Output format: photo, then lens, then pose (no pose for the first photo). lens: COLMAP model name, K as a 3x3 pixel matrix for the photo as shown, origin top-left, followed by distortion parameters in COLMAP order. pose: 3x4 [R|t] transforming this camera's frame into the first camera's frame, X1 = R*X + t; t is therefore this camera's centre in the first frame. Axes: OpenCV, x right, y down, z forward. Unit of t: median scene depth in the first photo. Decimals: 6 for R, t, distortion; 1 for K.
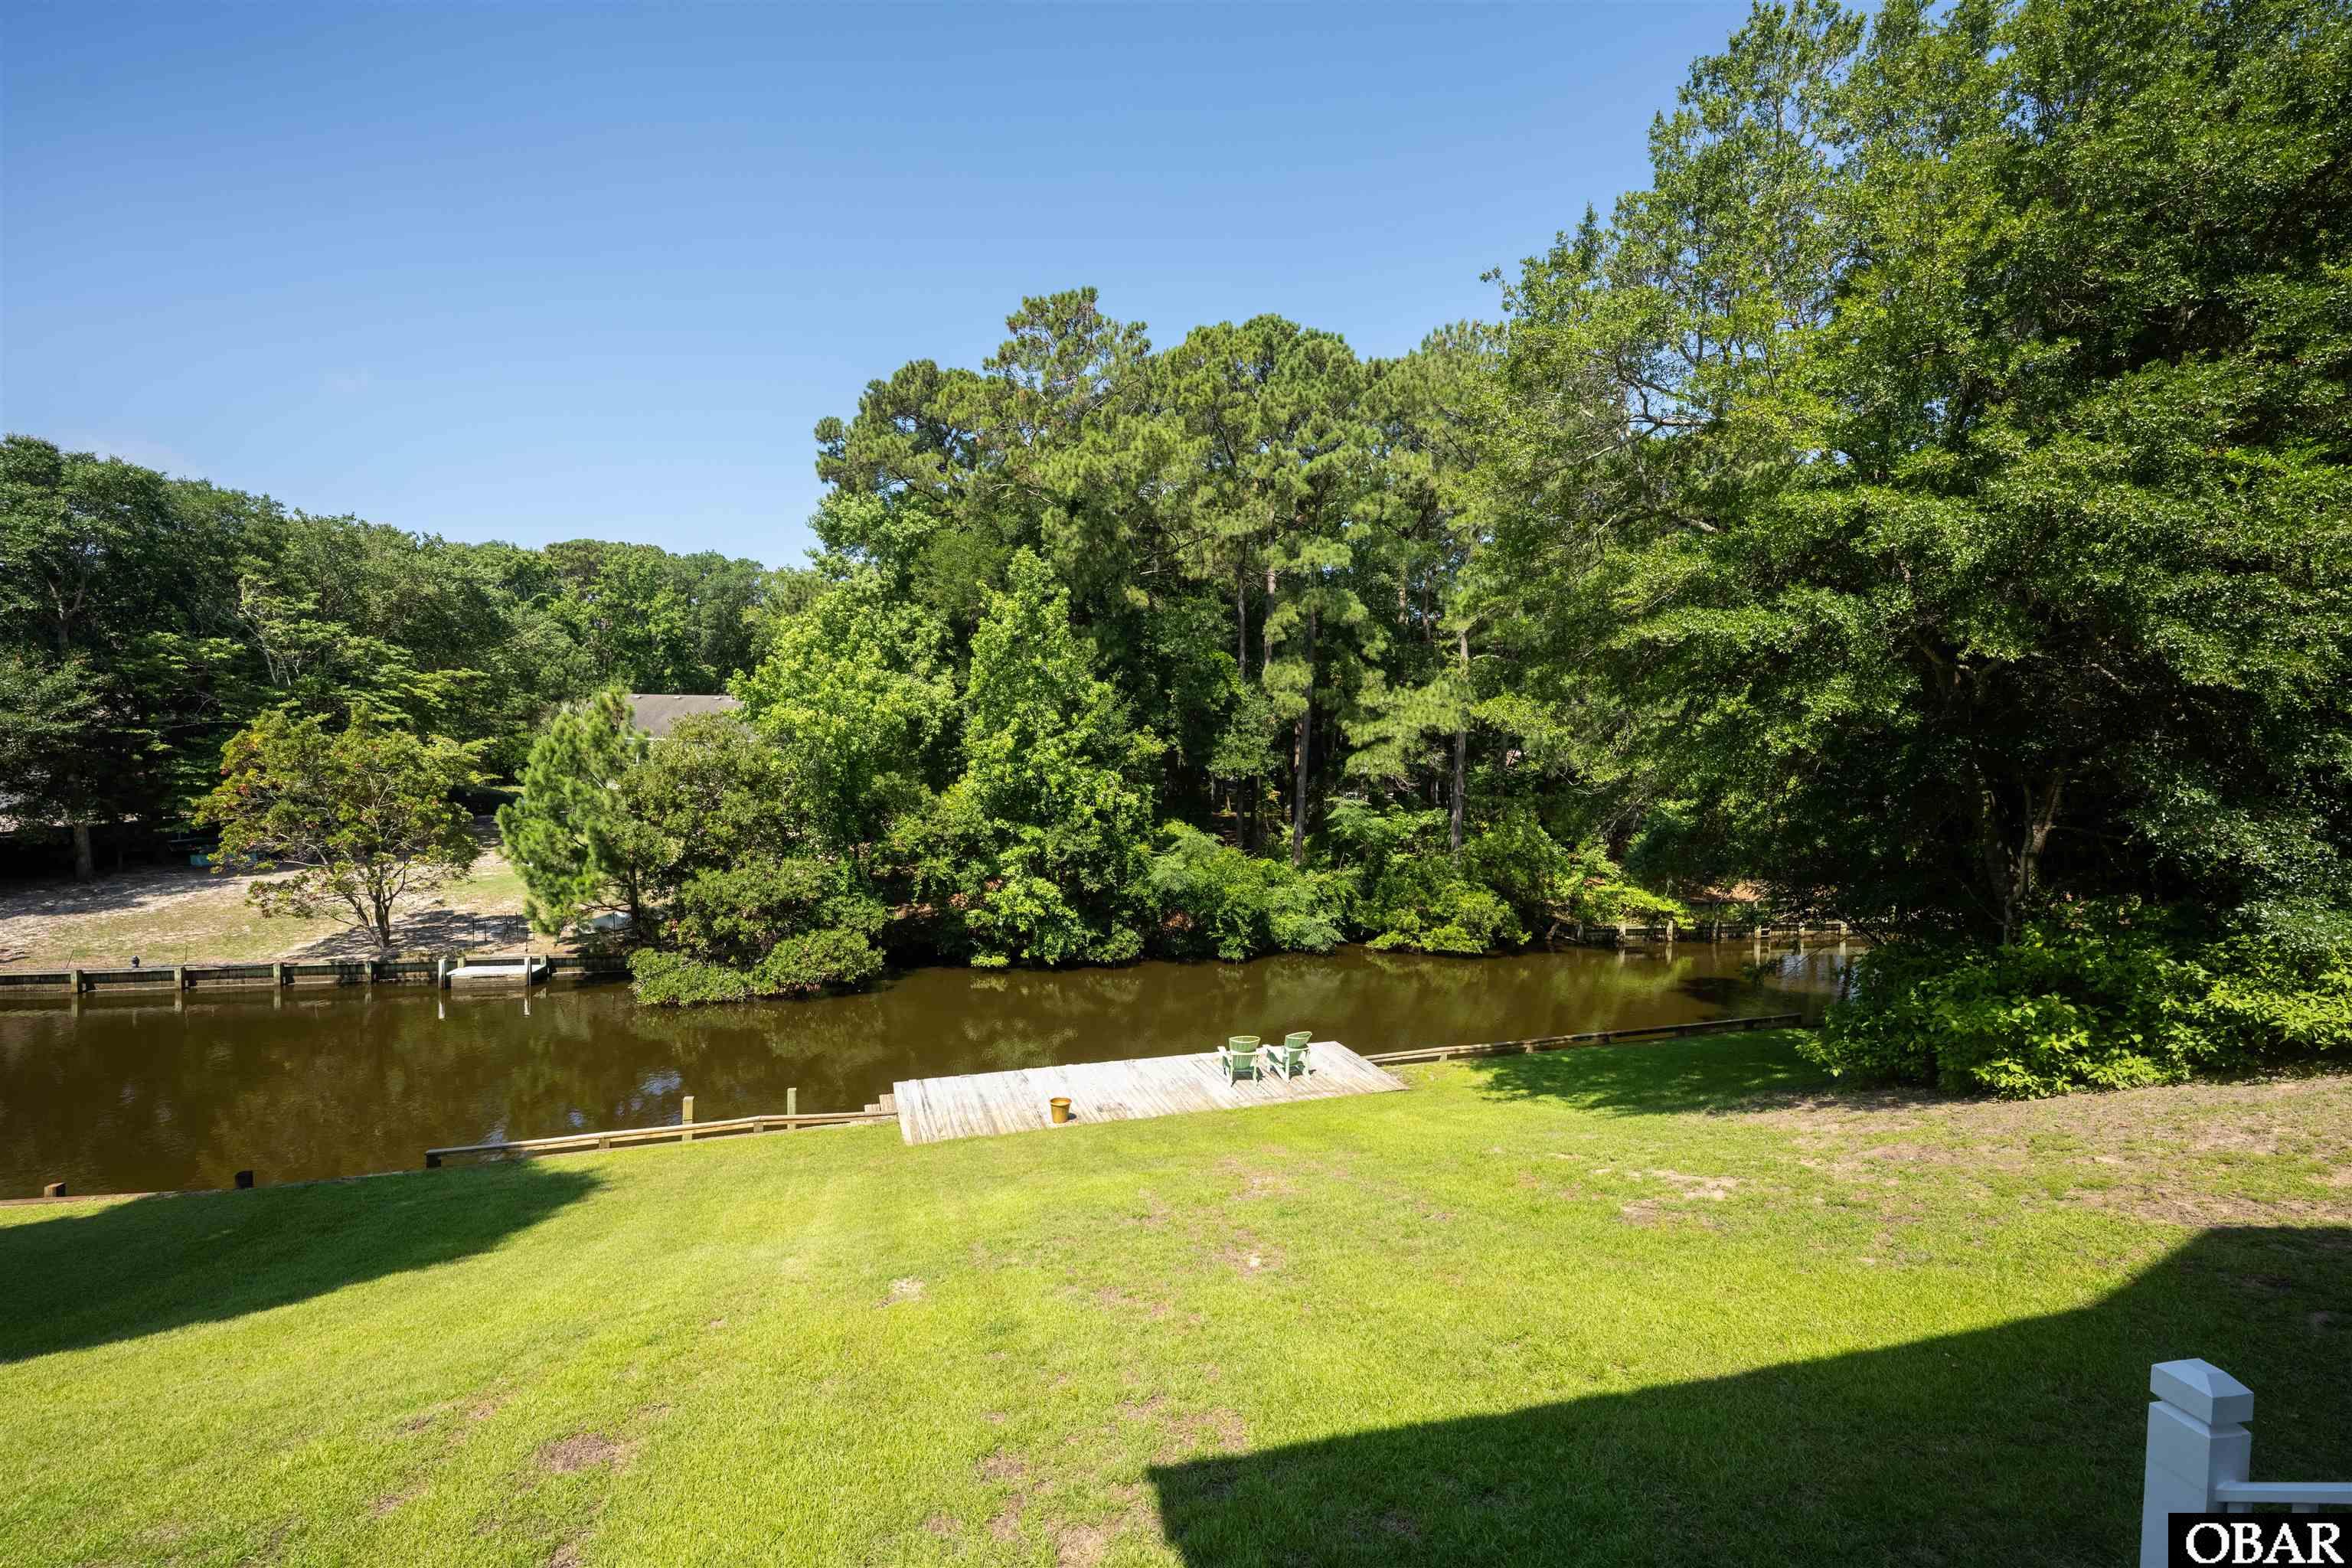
lens RADIAL K [[925.1, 0, 1174.6], [0, 925.1, 799.6], [0, 0, 1]] dist [0.022490, -0.008338]
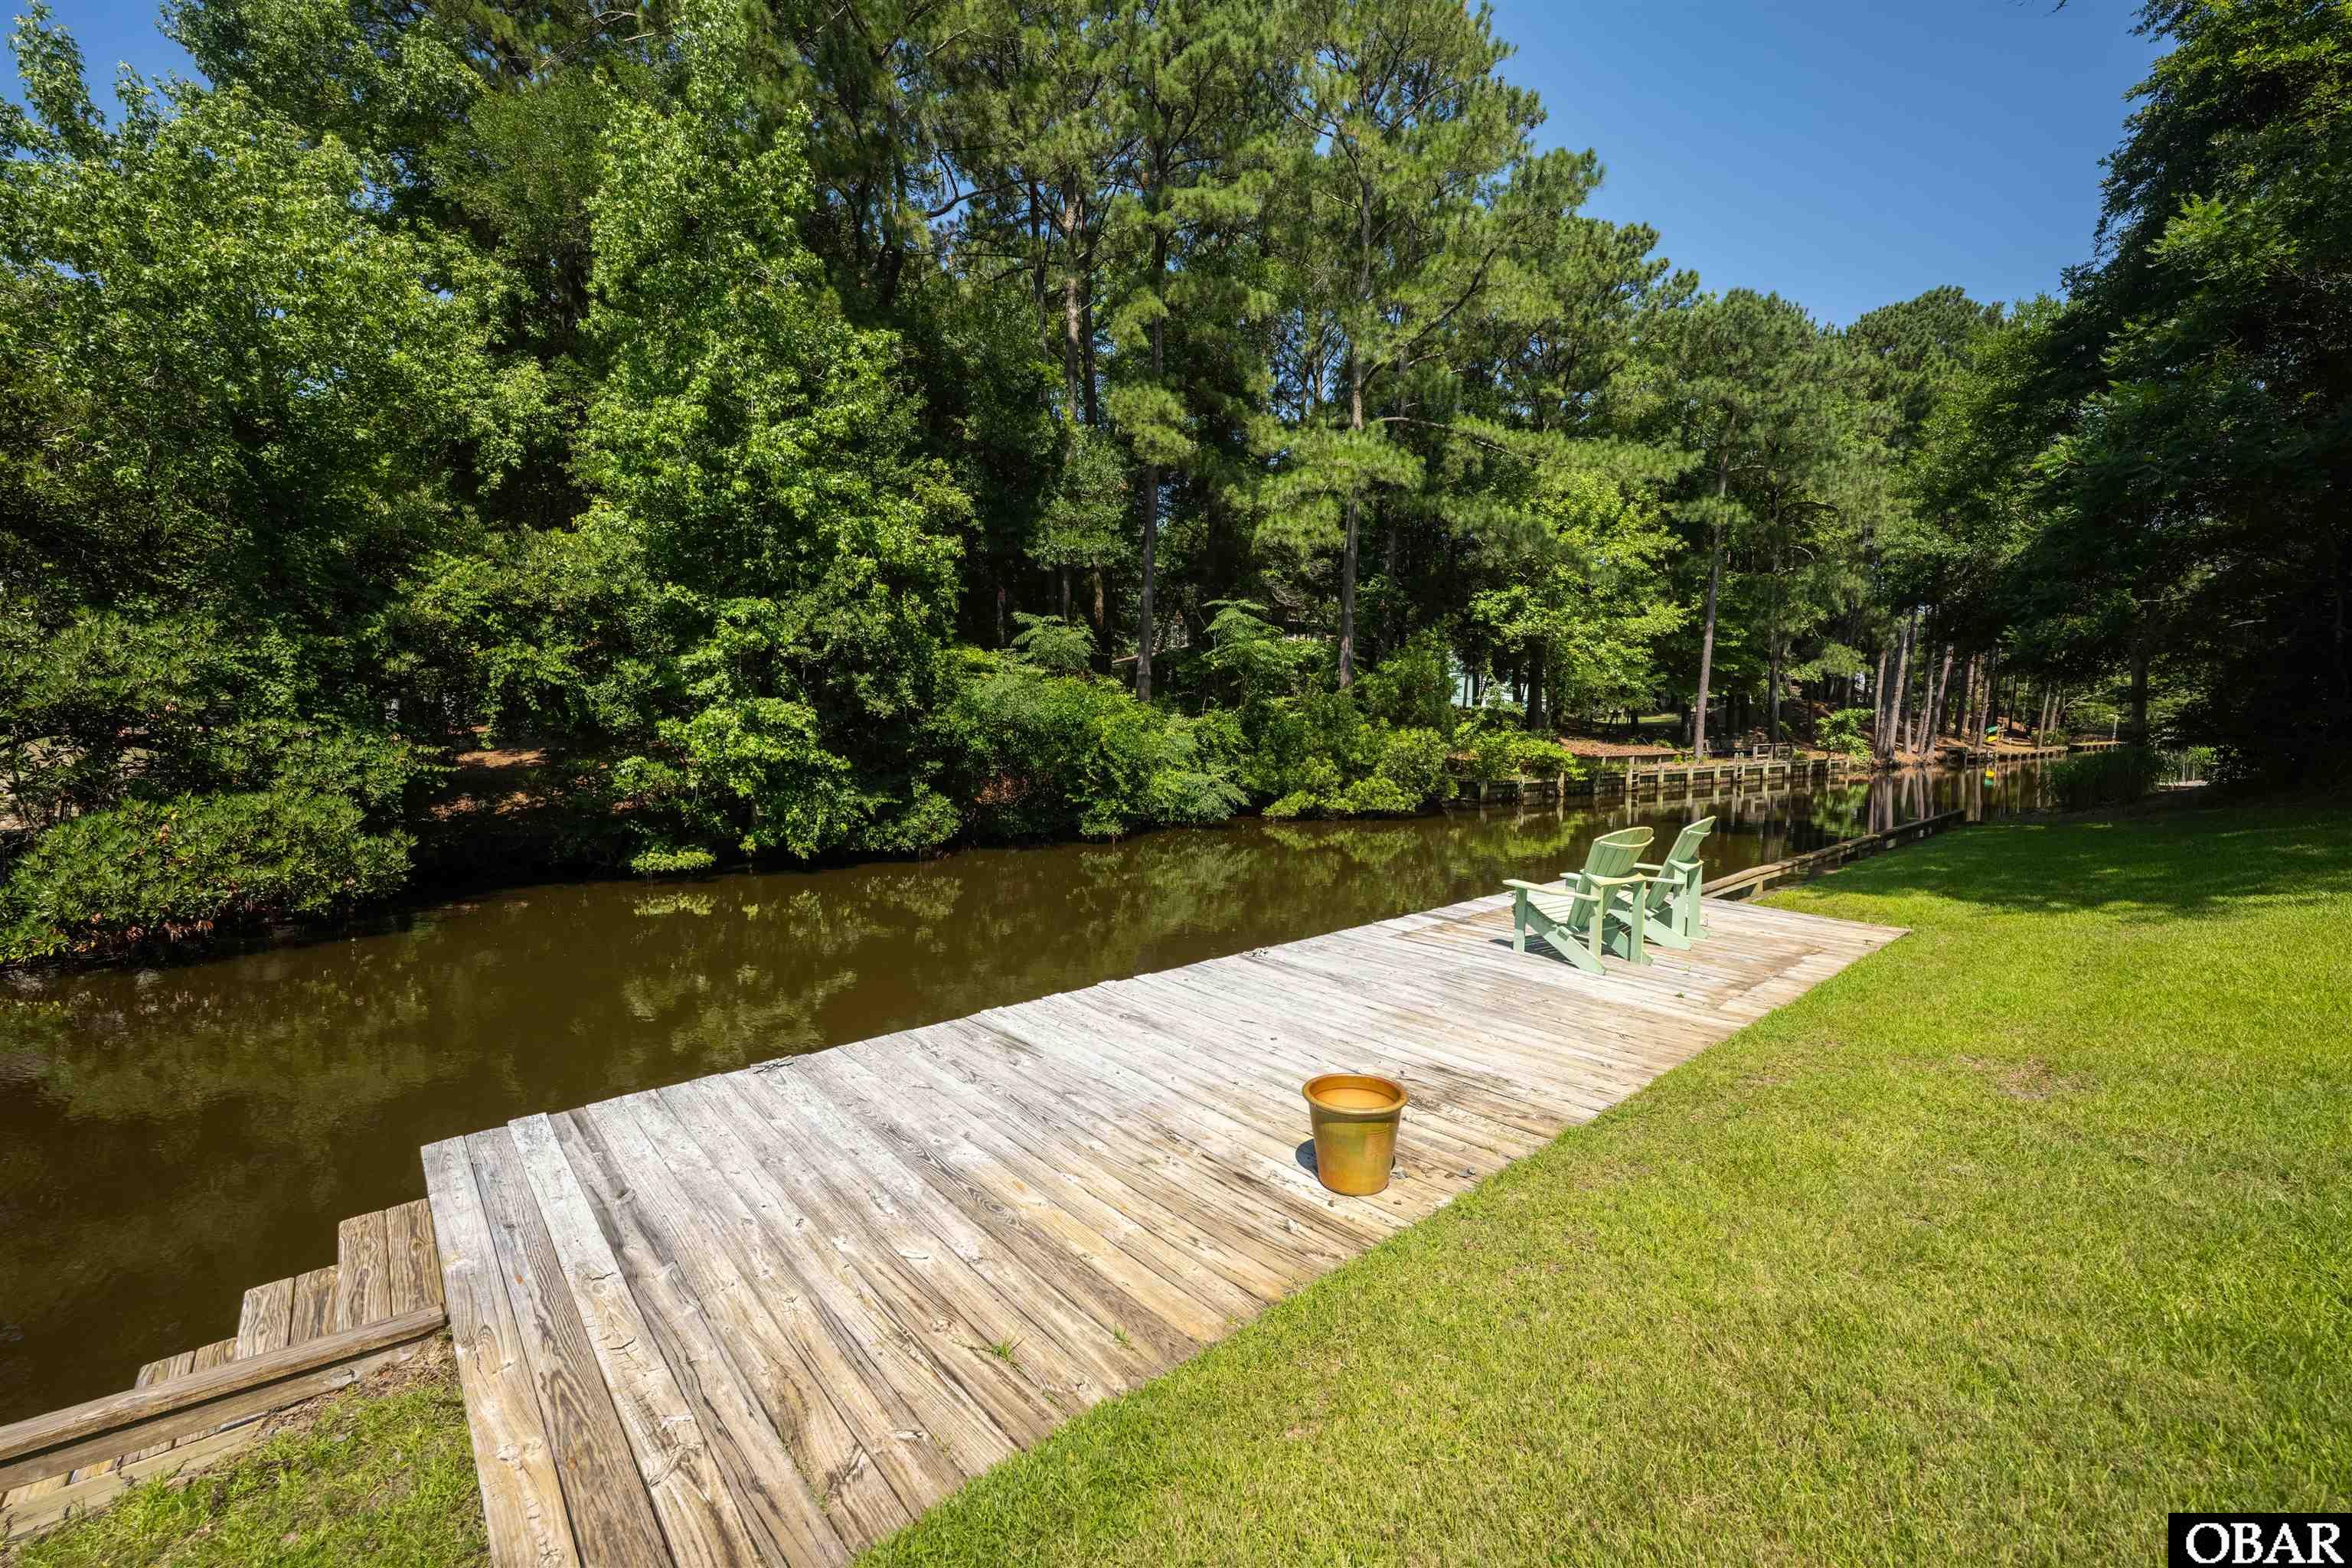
lens RADIAL K [[925.1, 0, 1174.6], [0, 925.1, 799.6], [0, 0, 1]] dist [0.022490, -0.008338]
pose [[0.933277, -0.052917, 0.355238, -0.120712], [0.037963, 0.998080, 0.048938, 0.124646], [-0.357146, -0.032187, 0.933494, 0.417784]]
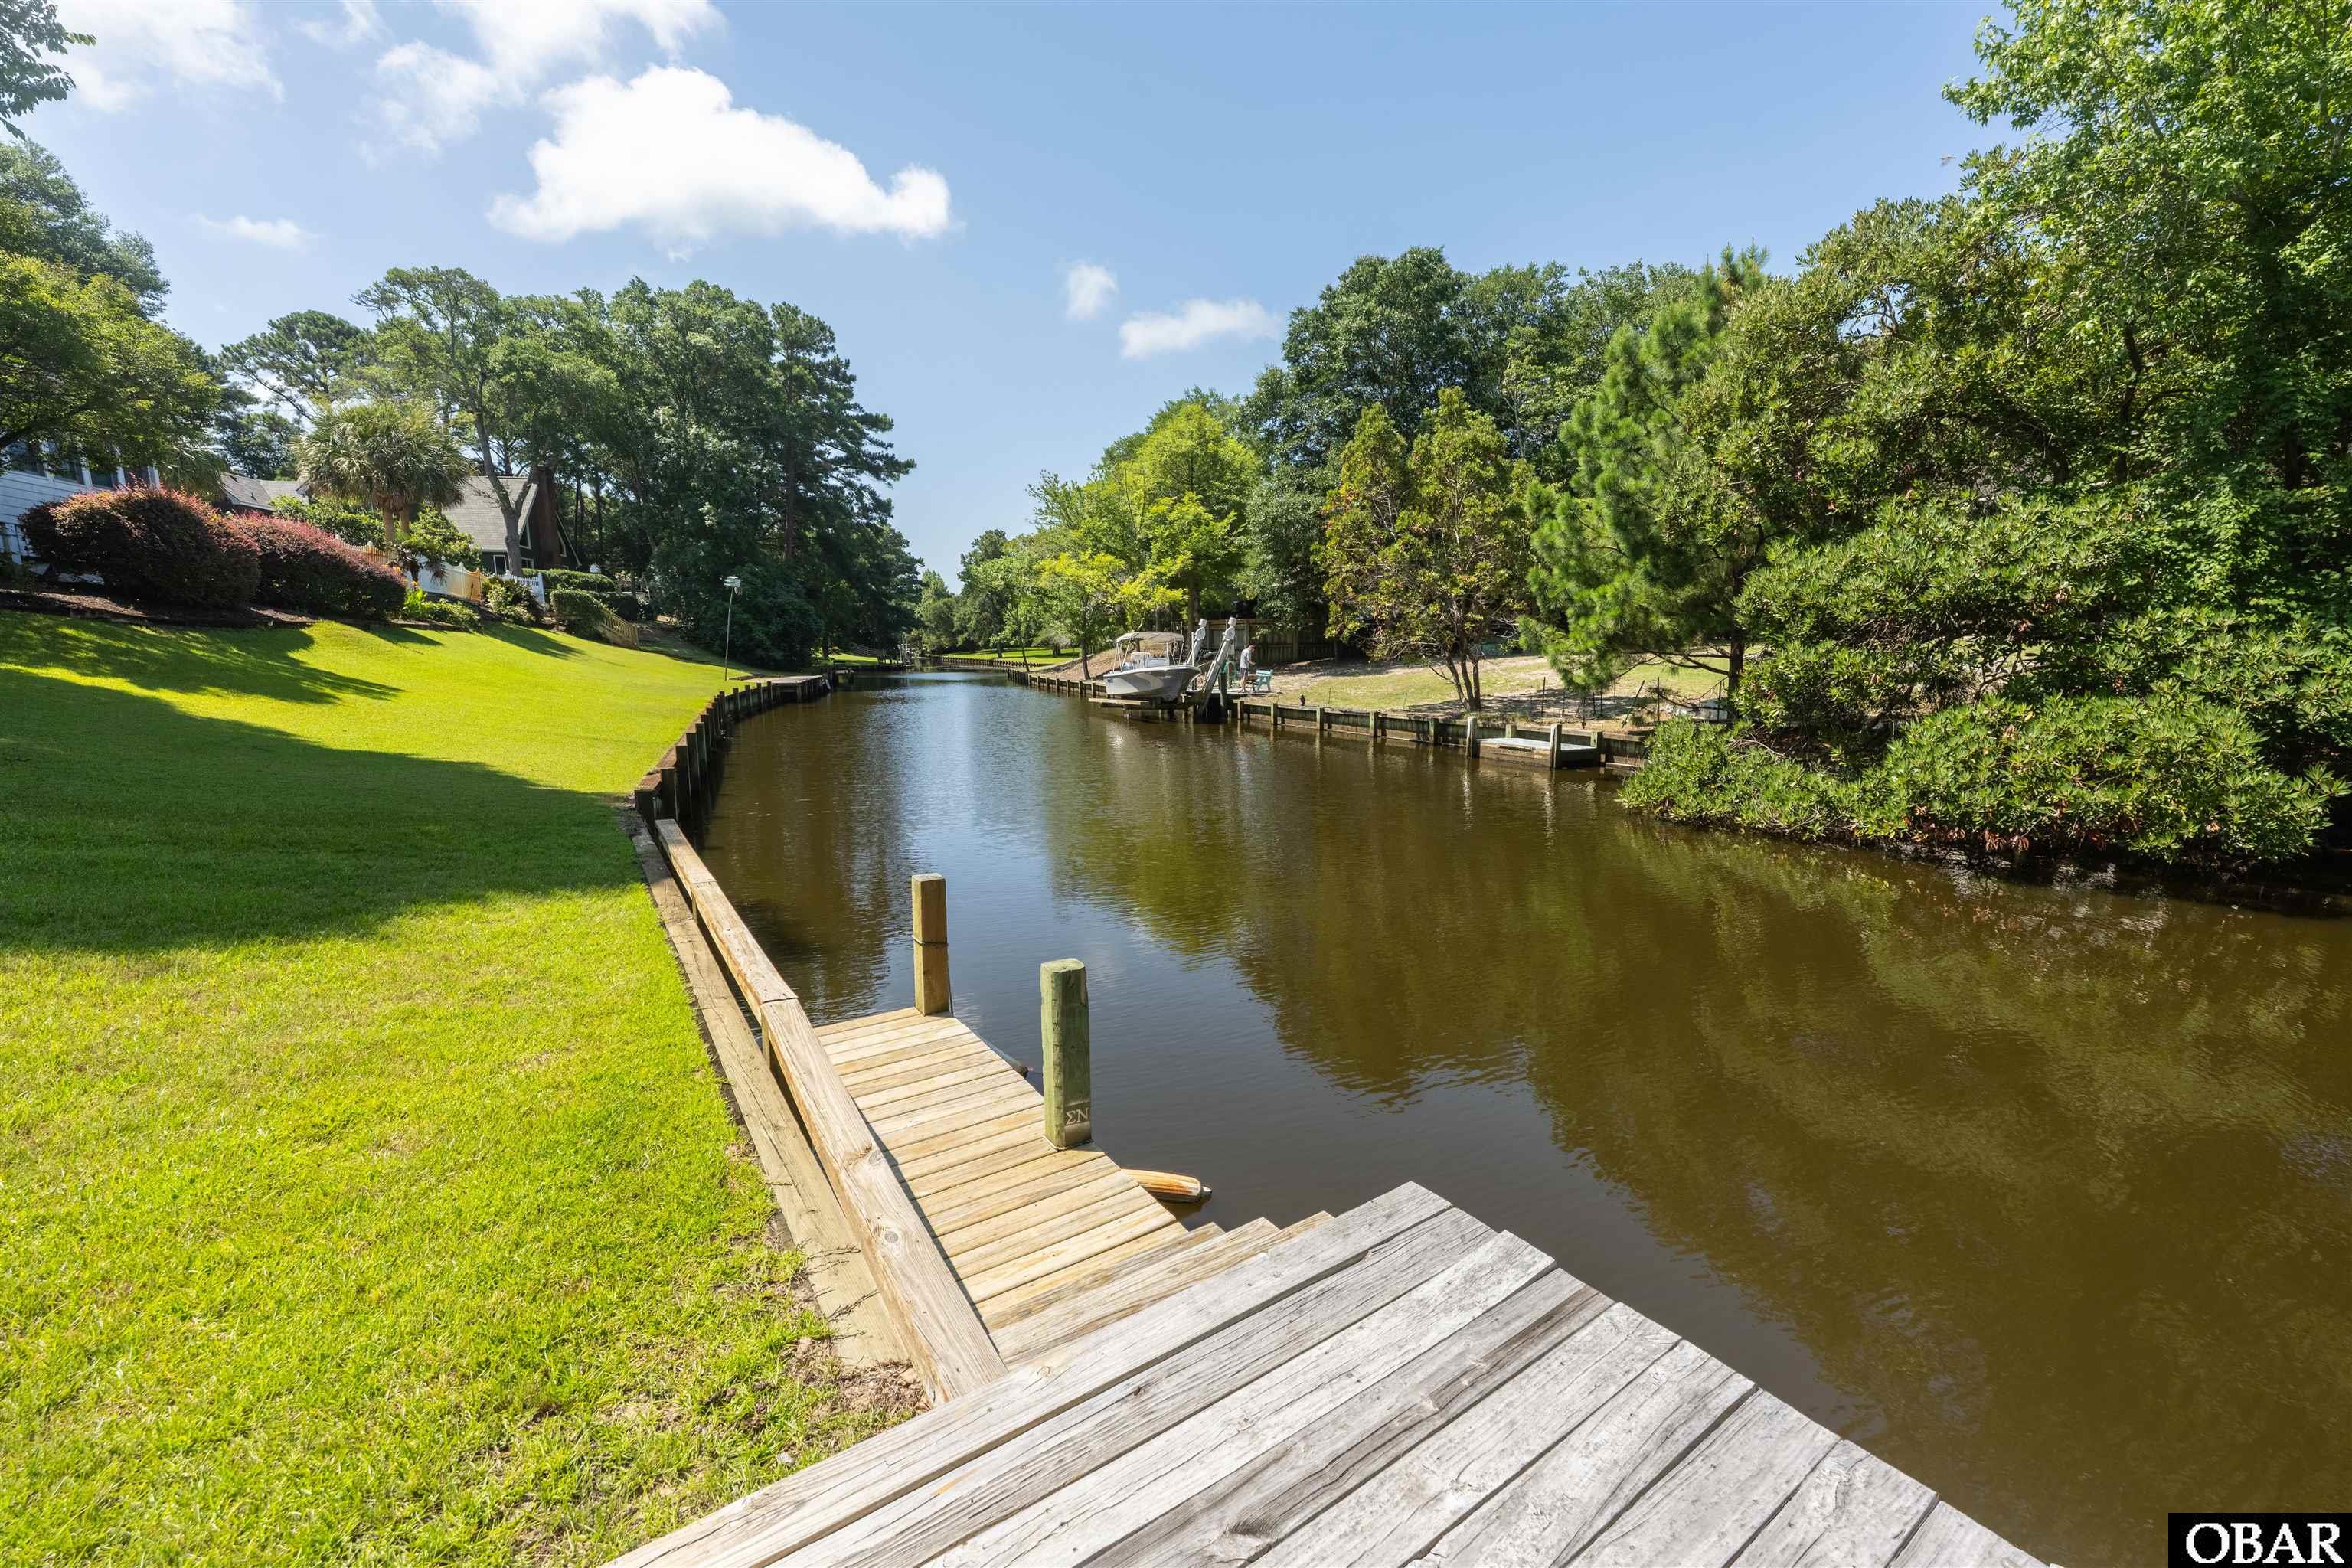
lens RADIAL K [[925.1, 0, 1174.6], [0, 925.1, 799.6], [0, 0, 1]] dist [0.022490, -0.008338]
pose [[0.237539, 0.136775, -0.961701, -0.105714], [-0.038751, 0.990584, 0.131311, 0.130849], [0.970605, 0.006075, 0.240602, 0.522400]]
